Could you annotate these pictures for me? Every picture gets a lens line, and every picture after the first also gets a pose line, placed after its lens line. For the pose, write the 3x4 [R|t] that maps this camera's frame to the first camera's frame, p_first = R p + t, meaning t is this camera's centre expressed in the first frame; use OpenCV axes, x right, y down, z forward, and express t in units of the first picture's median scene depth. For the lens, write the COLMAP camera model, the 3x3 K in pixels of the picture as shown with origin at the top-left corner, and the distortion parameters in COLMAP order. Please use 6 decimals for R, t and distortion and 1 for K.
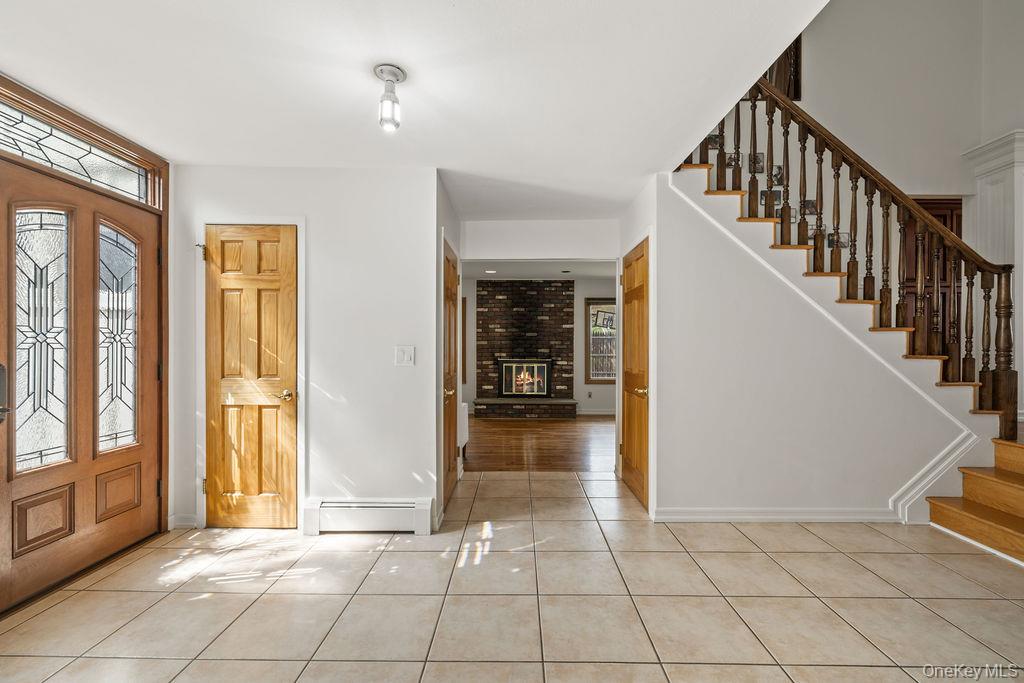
lens RADIAL K [[429.5, 0, 509.9], [0, 429.5, 345.5], [0, 0, 1]] dist [0.003374, 0.000600]
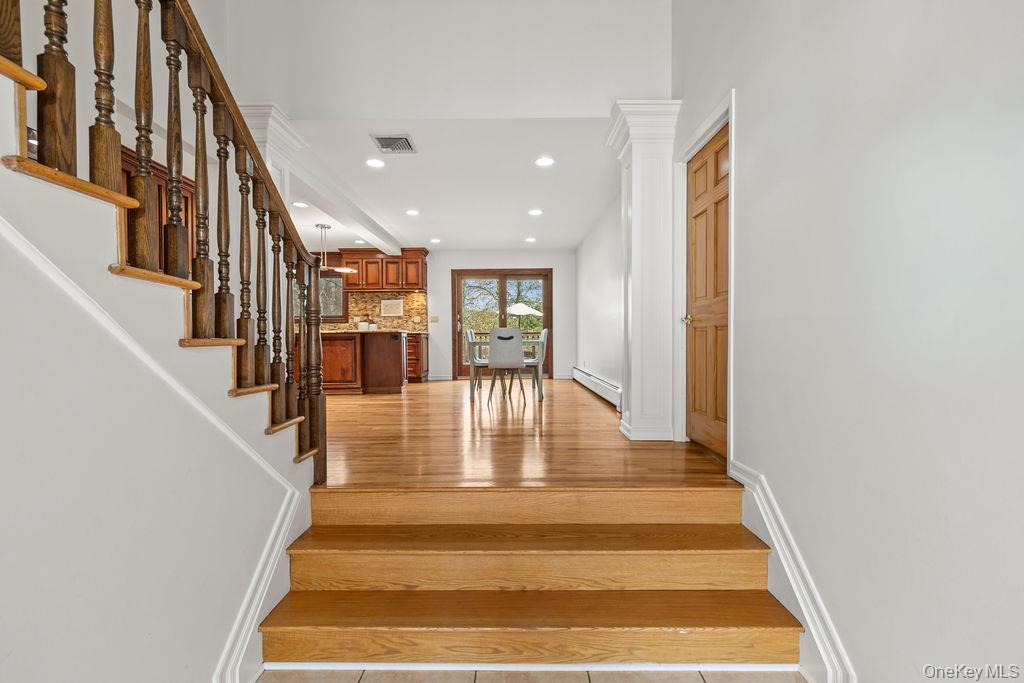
lens RADIAL K [[429.5, 0, 514.3], [0, 429.5, 343.2], [0, 0, 1]] dist [0.003374, 0.000600]
pose [[-0.028399, -0.009776, 0.999549, 0.135747], [0.007671, 0.999921, 0.009998, -0.013861], [-0.999567, 0.007951, -0.028322, 0.242861]]
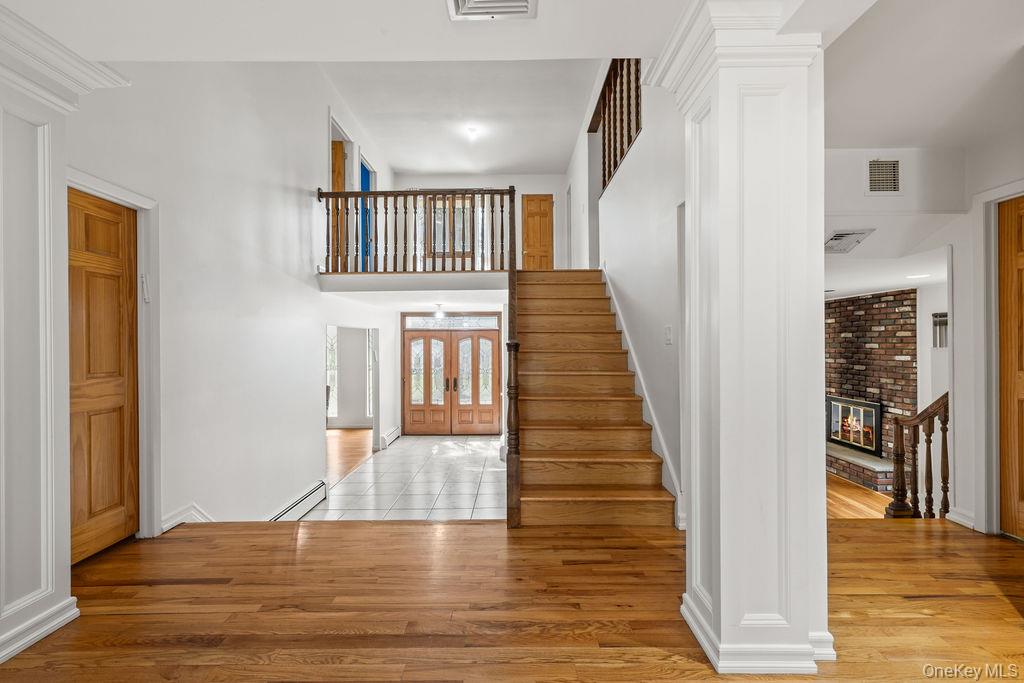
lens RADIAL K [[429.5, 0, 515.9], [0, 429.5, 341.8], [0, 0, 1]] dist [0.003374, 0.000600]
pose [[0.026444, -0.011625, -0.999583, 0.799384], [0.006580, 0.999913, -0.011455, -0.066757], [0.999629, -0.006275, 0.026518, 0.371705]]
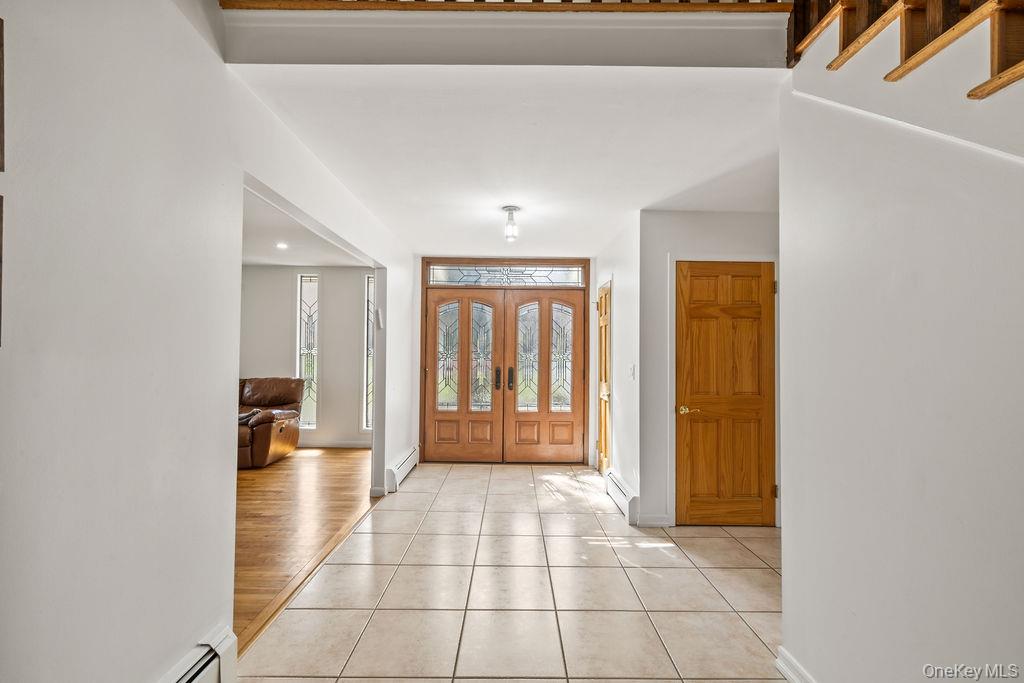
lens RADIAL K [[429.5, 0, 513.4], [0, 429.5, 346.4], [0, 0, 1]] dist [0.003374, 0.000600]
pose [[0.022329, -0.023053, -0.999485, 0.357809], [-0.009046, 0.999689, -0.023260, -0.005621], [0.999710, 0.009561, 0.022114, 0.235202]]
